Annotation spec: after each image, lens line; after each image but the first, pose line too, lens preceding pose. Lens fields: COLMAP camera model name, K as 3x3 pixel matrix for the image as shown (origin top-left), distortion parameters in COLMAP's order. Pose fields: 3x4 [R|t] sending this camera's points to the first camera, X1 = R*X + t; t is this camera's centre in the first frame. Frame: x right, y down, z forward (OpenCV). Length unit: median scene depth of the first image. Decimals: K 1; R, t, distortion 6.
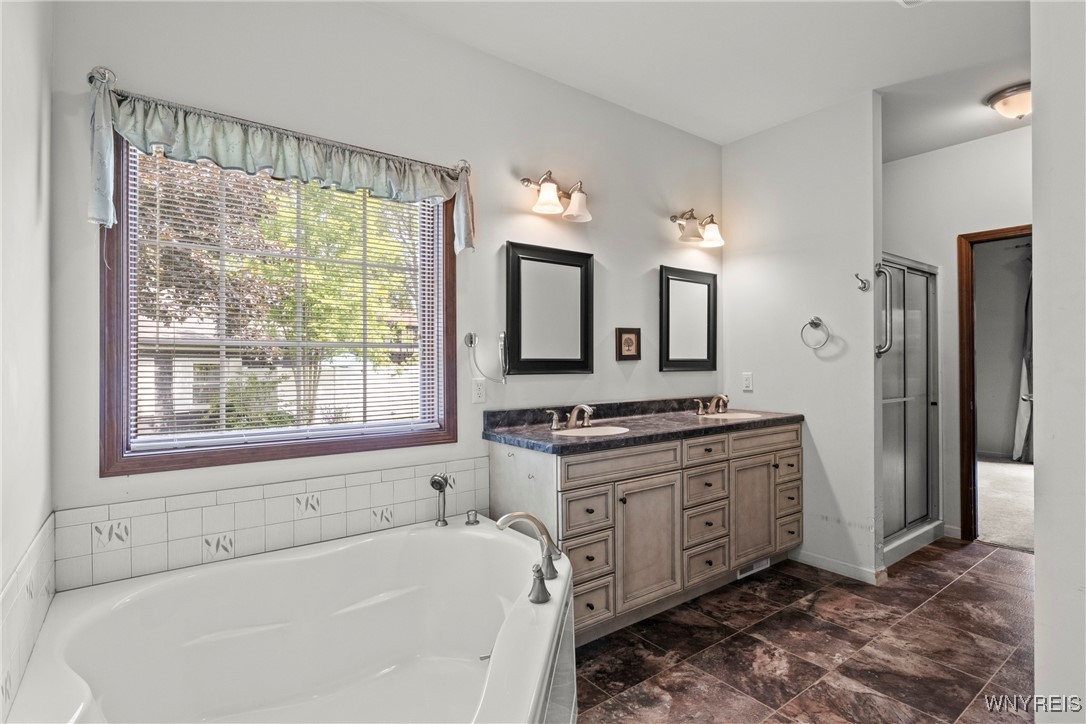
lens RADIAL K [[545.4, 0, 542.4], [0, 545.4, 364.5], [0, 0, 1]] dist [0.003114, -0.000835]
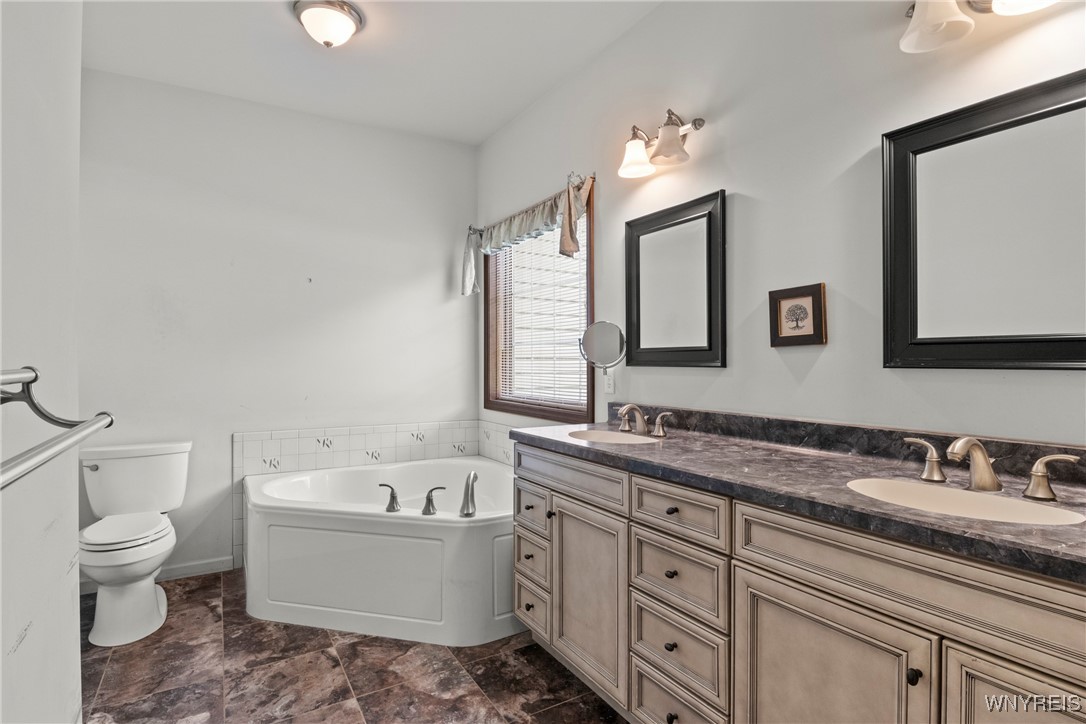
lens RADIAL K [[545.4, 0, 542.4], [0, 545.4, 364.5], [0, 0, 1]] dist [0.003114, -0.000835]
pose [[-0.108919, 0.007980, -0.994019, 0.812631], [0.001446, 0.999968, 0.007869, 0.007556], [0.994050, -0.000580, -0.108927, 0.884493]]
